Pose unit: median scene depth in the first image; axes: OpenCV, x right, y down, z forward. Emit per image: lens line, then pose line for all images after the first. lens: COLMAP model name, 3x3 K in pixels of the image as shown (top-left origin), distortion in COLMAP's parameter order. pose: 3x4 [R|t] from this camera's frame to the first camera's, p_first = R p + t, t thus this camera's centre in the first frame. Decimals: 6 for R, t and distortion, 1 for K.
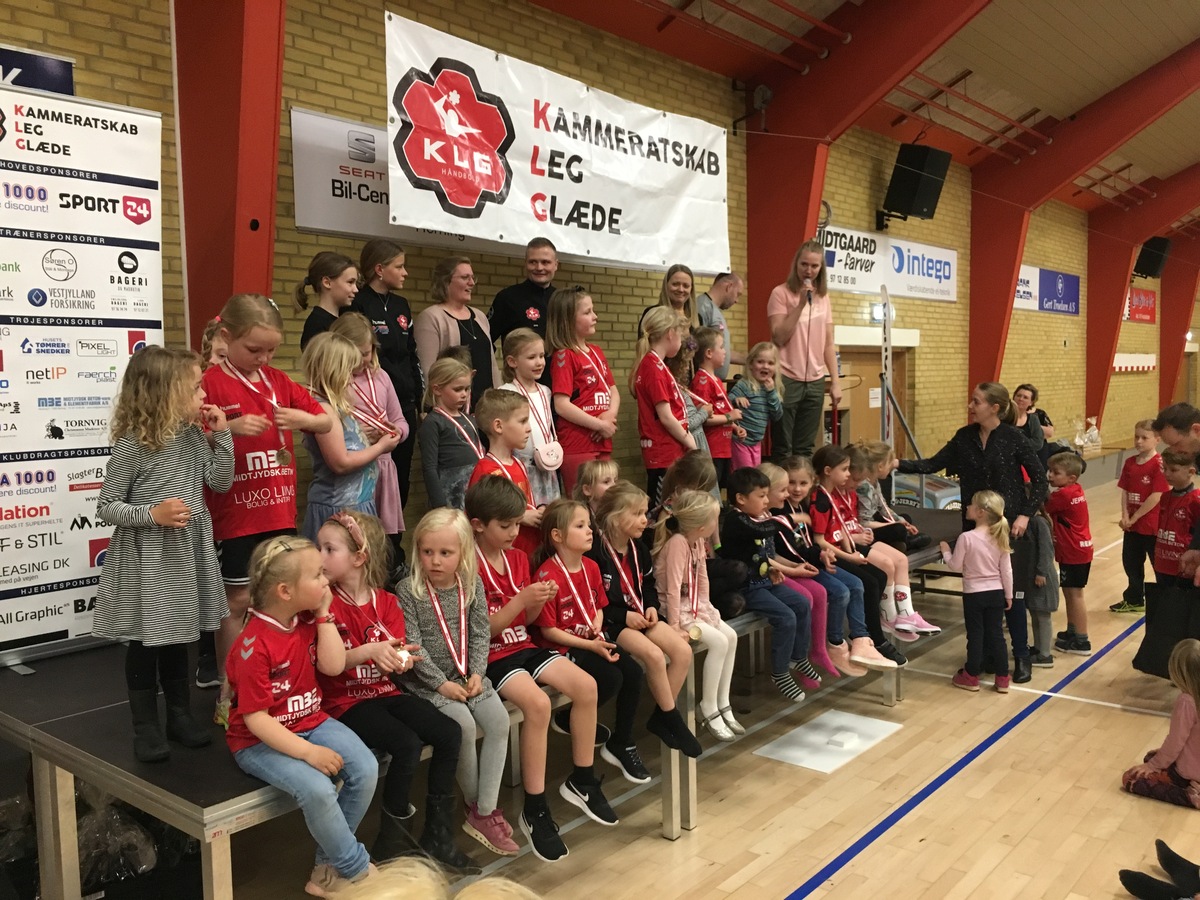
lens RADIAL K [[1031.3, 0, 599.5], [0, 1031.3, 446.2], [0, 0, 1]] dist [0.017894, -0.010659]
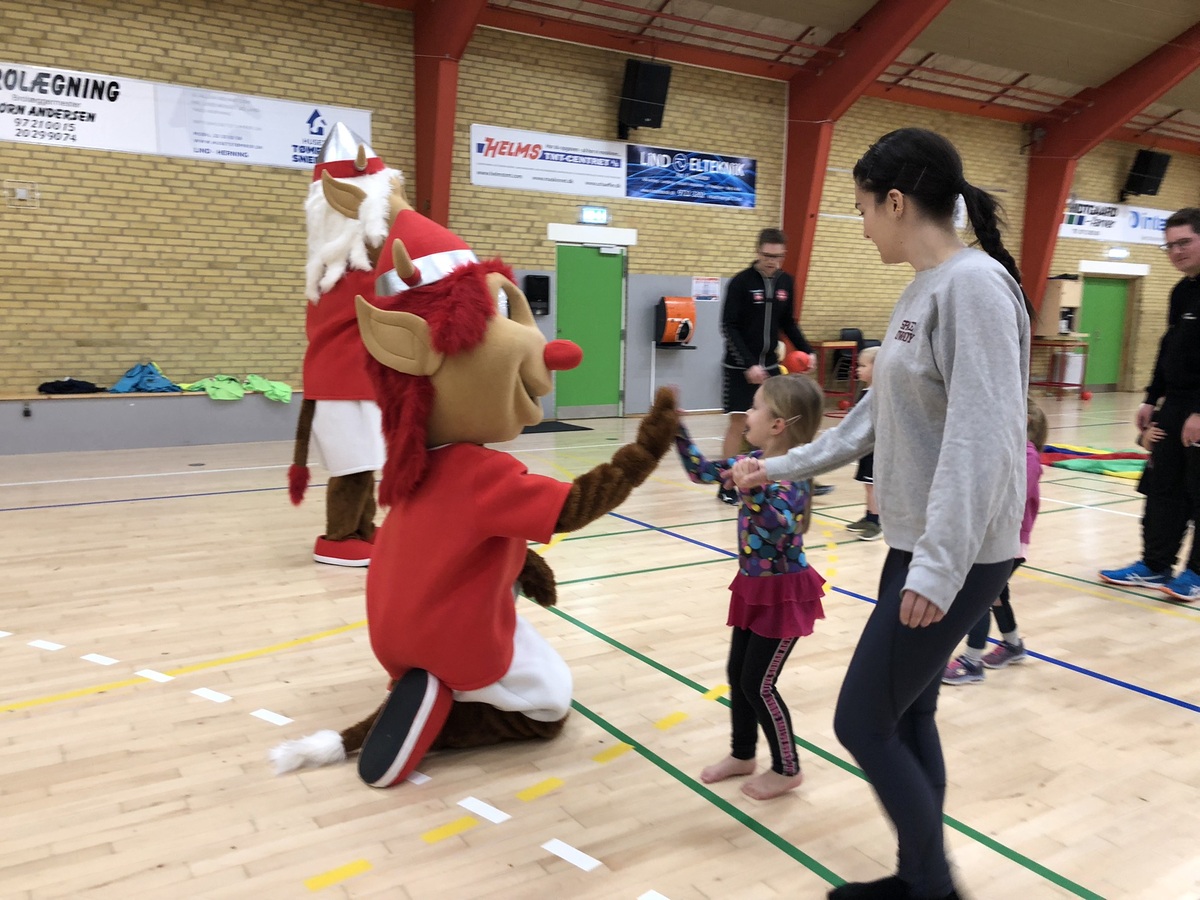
lens RADIAL K [[998.0, 0, 596.6], [0, 998.0, 446.1], [0, 0, 1]] dist [0.068229, -0.019695]
pose [[0.954350, 0.078980, -0.288059, -0.026105], [-0.060045, 0.995449, 0.074000, 0.109833], [0.292592, -0.053326, 0.954749, -0.826976]]
